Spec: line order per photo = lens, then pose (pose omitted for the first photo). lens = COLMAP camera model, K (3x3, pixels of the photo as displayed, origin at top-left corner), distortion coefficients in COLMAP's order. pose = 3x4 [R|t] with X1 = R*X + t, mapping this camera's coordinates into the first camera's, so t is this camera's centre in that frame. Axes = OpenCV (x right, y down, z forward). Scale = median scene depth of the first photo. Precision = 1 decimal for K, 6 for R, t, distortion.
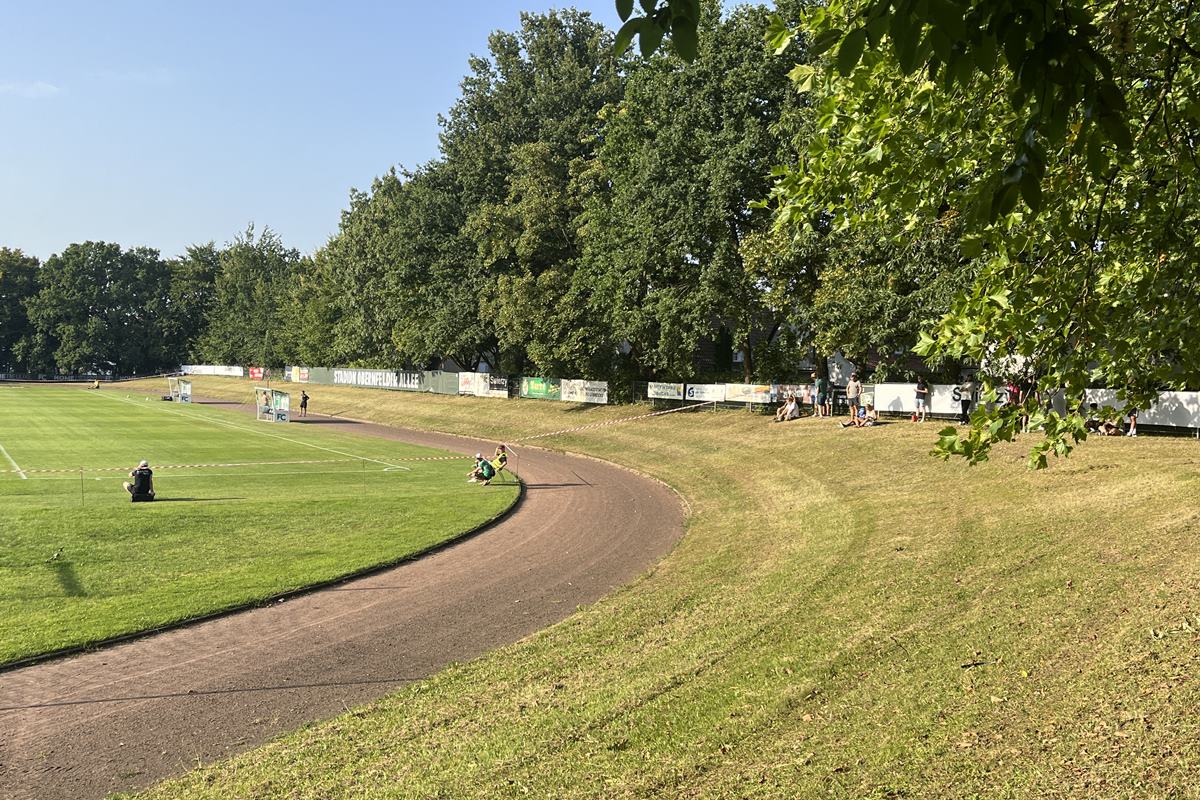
lens RADIAL K [[1058.4, 0, 600.7], [0, 1058.4, 398.8], [0, 0, 1]] dist [0.000774, 0.010944]
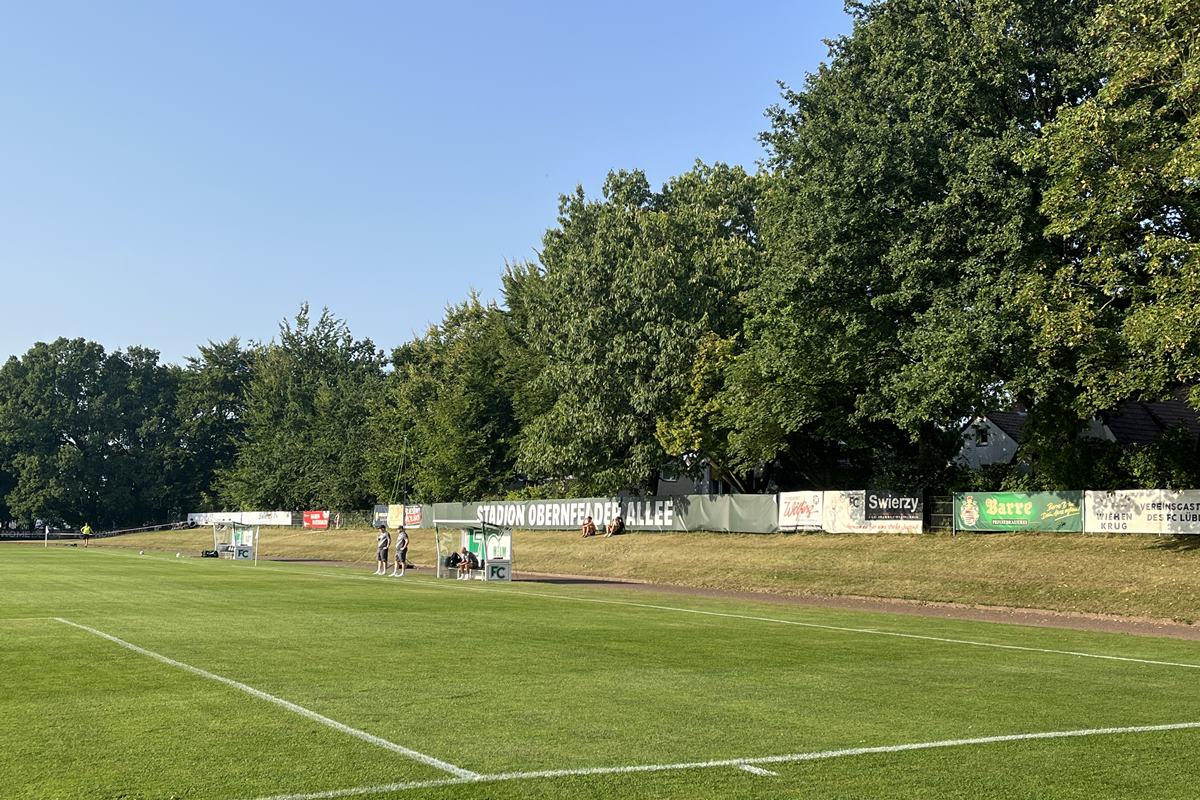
lens RADIAL K [[1319.1, 0, 599.5], [0, 1319.1, 402.4], [0, 0, 1]] dist [0.064398, 0.000000]
pose [[0.999488, -0.009657, -0.030513, -0.114107], [0.005732, 0.991990, -0.126187, 0.008634], [0.031488, 0.125947, 0.991537, 0.157433]]
